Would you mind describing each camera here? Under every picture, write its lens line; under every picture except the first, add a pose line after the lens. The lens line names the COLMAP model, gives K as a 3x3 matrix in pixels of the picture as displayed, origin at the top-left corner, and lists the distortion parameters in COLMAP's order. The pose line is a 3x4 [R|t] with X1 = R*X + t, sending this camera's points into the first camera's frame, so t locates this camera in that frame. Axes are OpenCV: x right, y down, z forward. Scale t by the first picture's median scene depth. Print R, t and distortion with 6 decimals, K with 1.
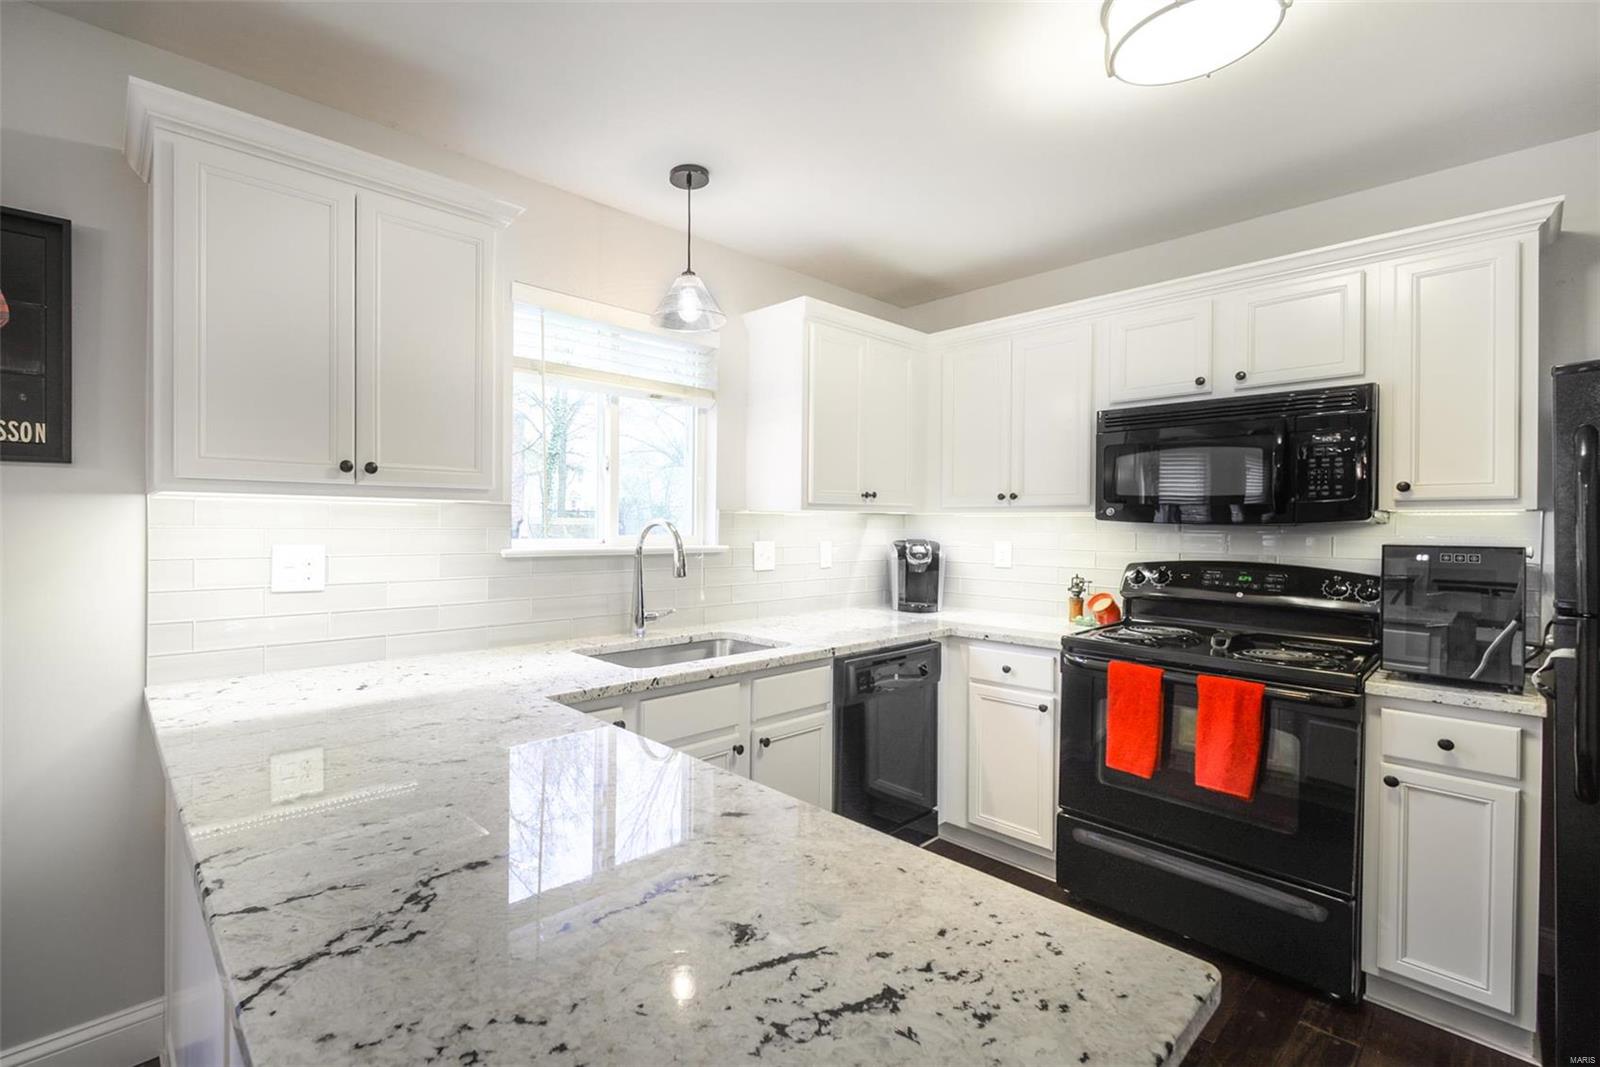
lens RADIAL K [[641.9, 0, 799.7], [0, 641.9, 521.7], [0, 0, 1]] dist [0.001517, 0.000099]
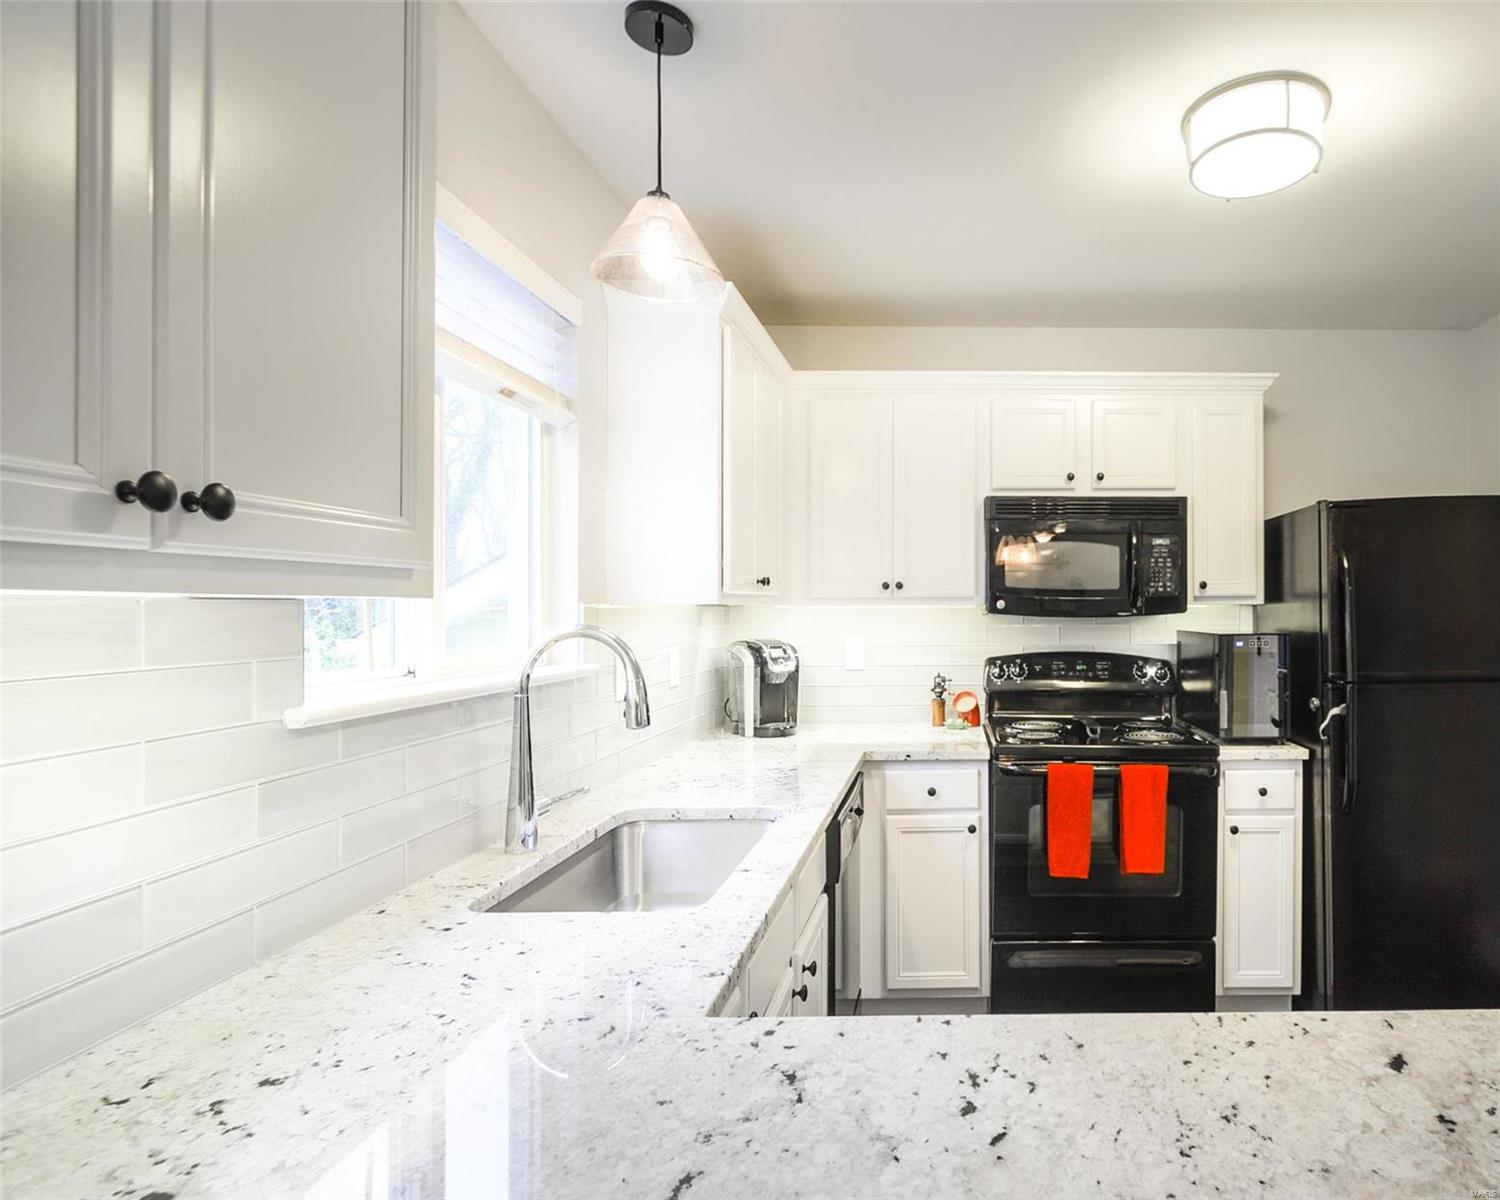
lens RADIAL K [[799.4, 0, 749.3], [0, 799.4, 594.8], [0, 0, 1]] dist [0.000436, -0.000185]
pose [[0.719405, 0.000360, 0.694591, -0.579462], [0.000906, 0.999999, -0.001456, -0.027893], [-0.694590, 0.001676, 0.719404, 0.408731]]
